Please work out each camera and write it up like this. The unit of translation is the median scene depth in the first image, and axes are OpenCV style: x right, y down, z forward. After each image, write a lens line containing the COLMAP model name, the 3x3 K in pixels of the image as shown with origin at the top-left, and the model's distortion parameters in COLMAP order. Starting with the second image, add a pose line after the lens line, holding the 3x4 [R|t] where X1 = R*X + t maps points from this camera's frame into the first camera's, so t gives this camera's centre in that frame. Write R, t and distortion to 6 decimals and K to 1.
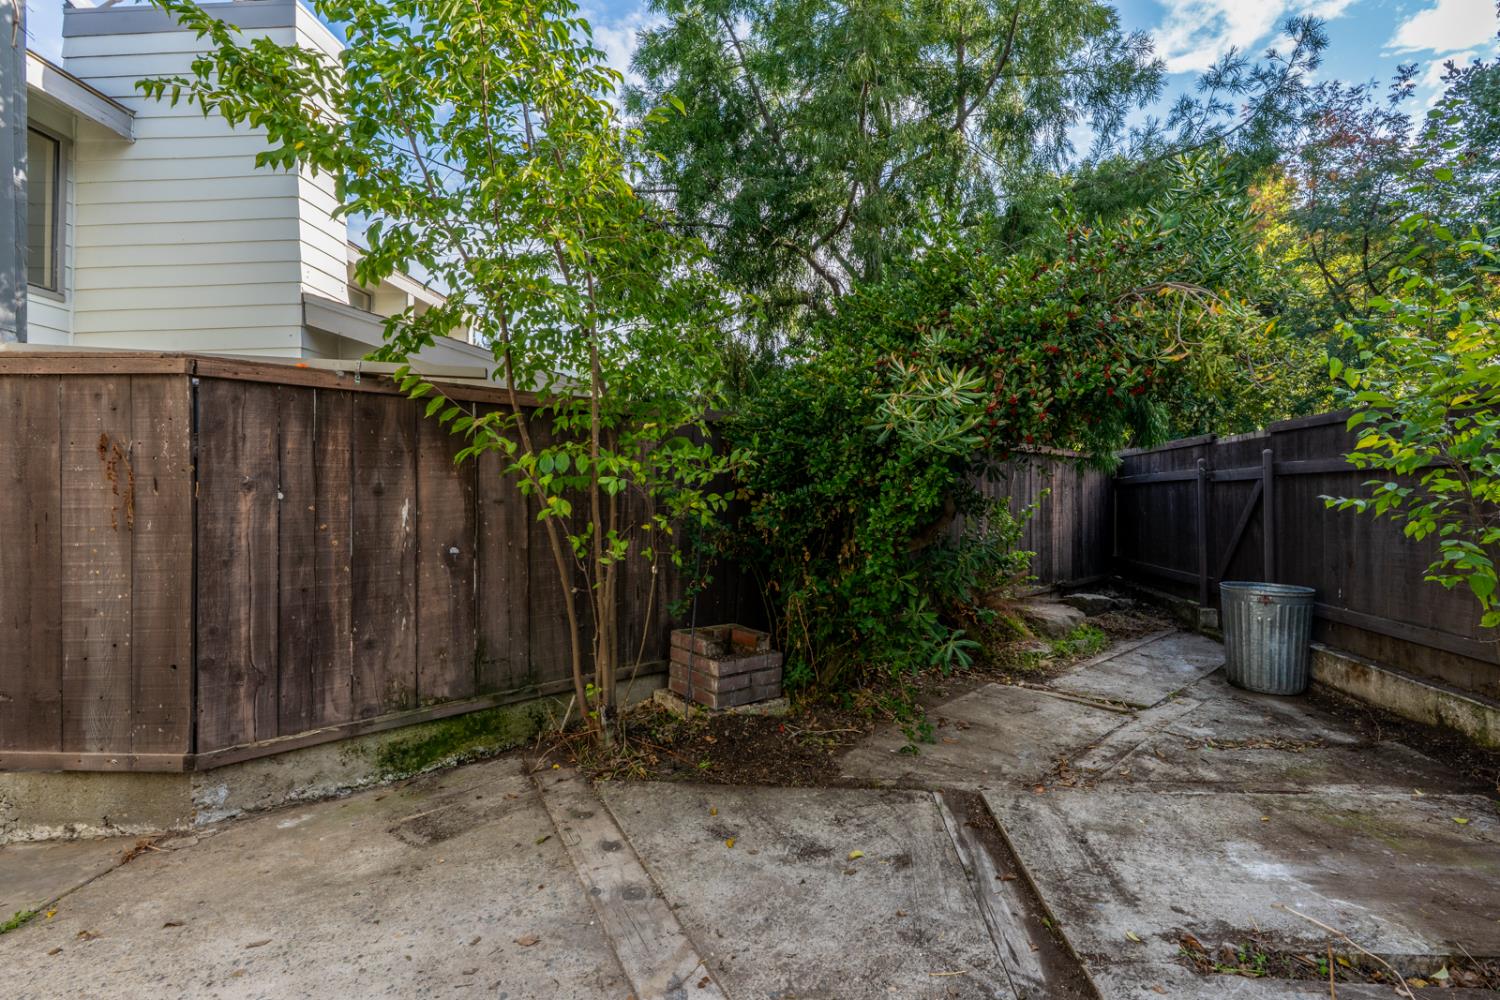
lens RADIAL K [[683.6, 0, 750.3], [0, 683.6, 498.4], [0, 0, 1]] dist [-0.005998, 0.003188]
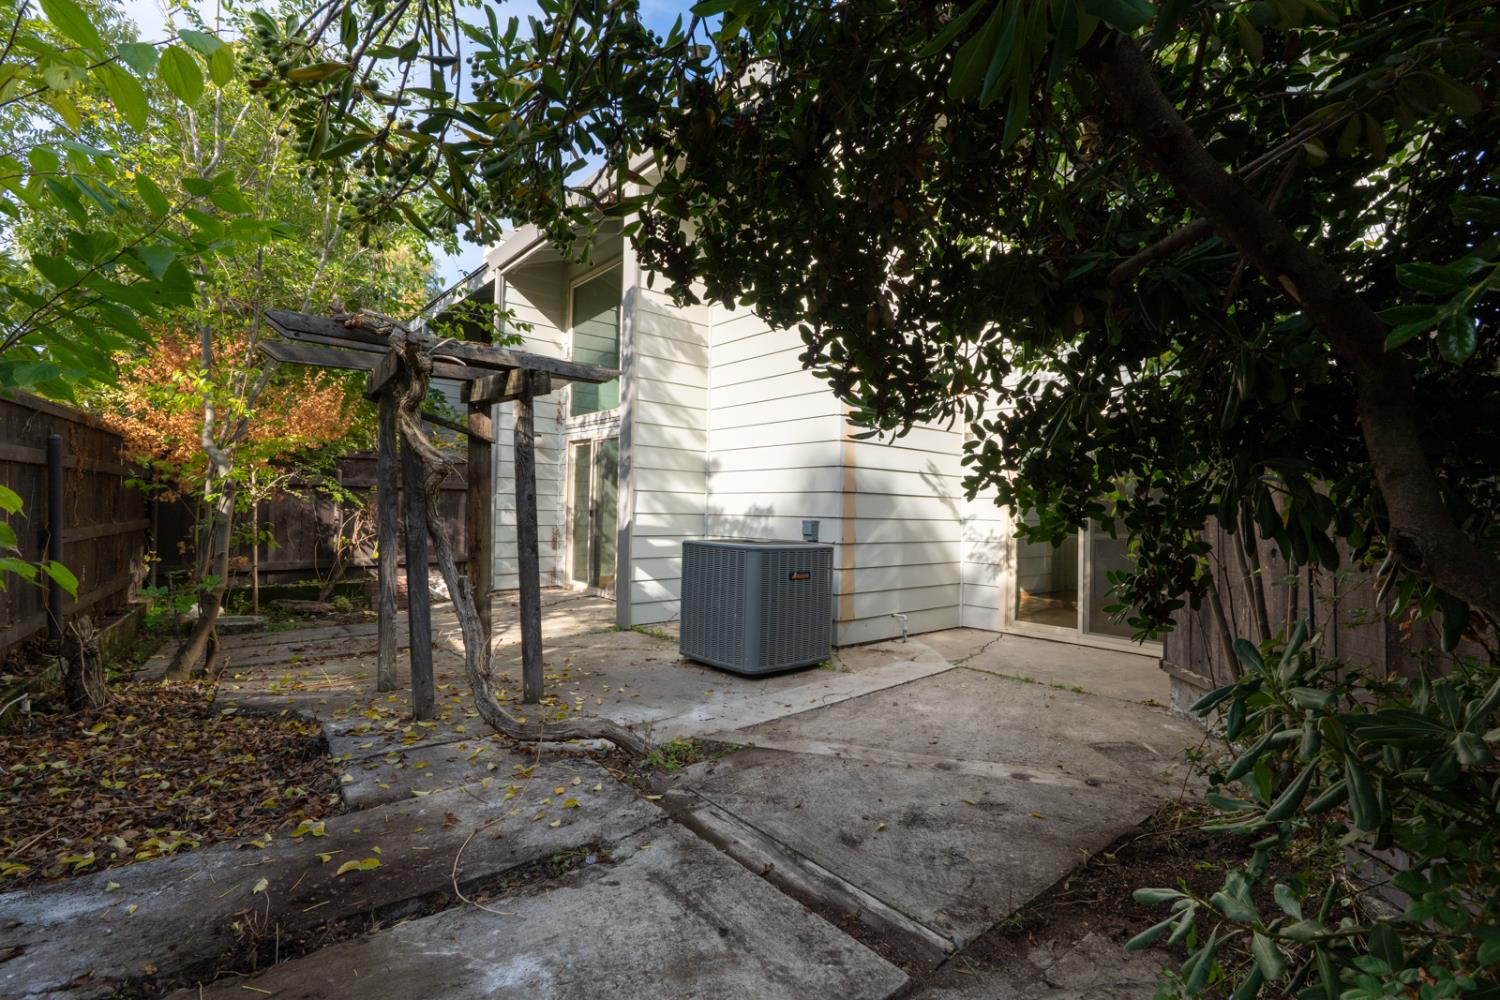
lens RADIAL K [[683.6, 0, 752.5], [0, 683.6, 503.1], [0, 0, 1]] dist [-0.005998, 0.003188]
pose [[-0.720490, -0.003298, -0.693457, 1.052380], [-0.003428, 0.999993, -0.001194, 0.034074], [0.693457, 0.001517, -0.720497, 1.665310]]
